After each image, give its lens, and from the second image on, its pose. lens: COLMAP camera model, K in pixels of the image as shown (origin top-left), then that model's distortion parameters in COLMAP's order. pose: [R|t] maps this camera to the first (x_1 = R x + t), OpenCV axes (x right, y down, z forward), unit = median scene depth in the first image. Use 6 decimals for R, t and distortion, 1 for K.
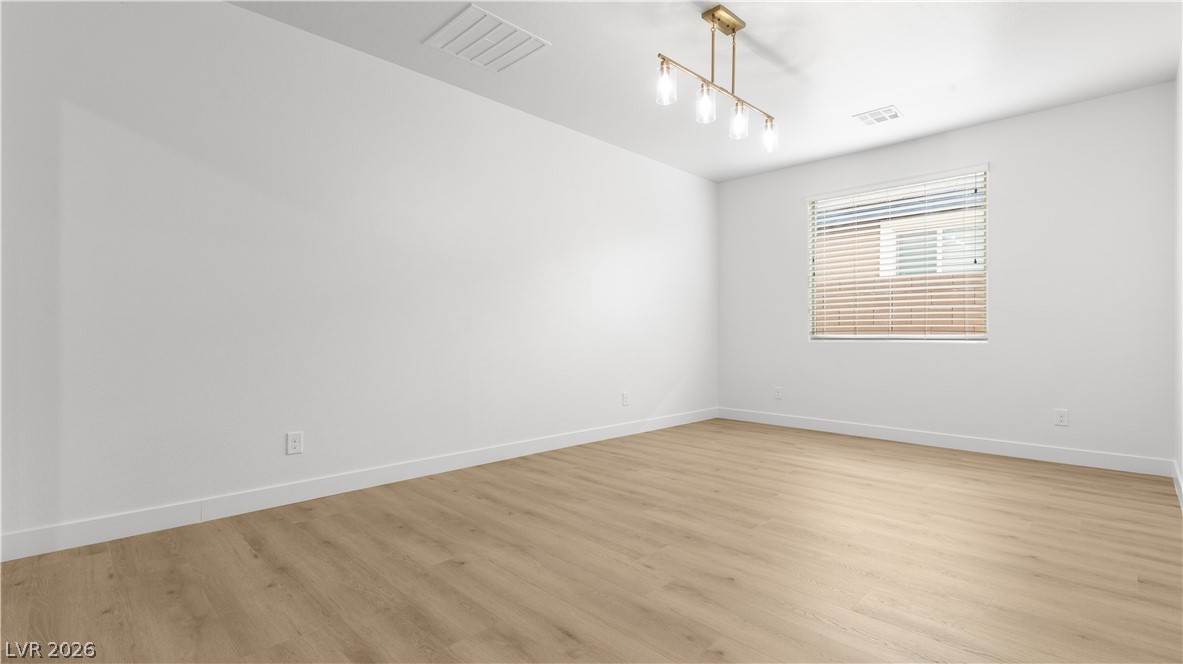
lens RADIAL K [[534.7, 0, 600.9], [0, 534.7, 329.8], [0, 0, 1]] dist [0.008479, -0.002883]
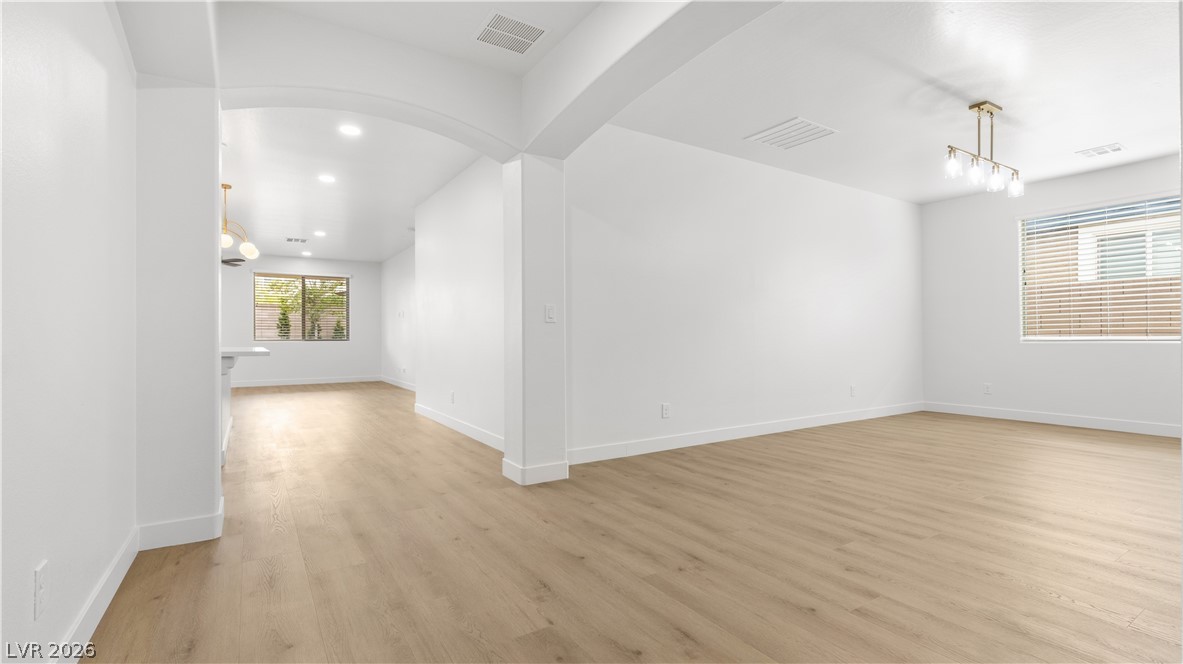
lens RADIAL K [[534.7, 0, 593.1], [0, 534.7, 336.2], [0, 0, 1]] dist [0.008479, -0.002883]
pose [[0.977819, -0.006829, -0.209341, -0.248373], [0.007952, 0.999958, 0.004521, -0.005852], [0.209301, -0.006086, 0.977832, -0.293118]]
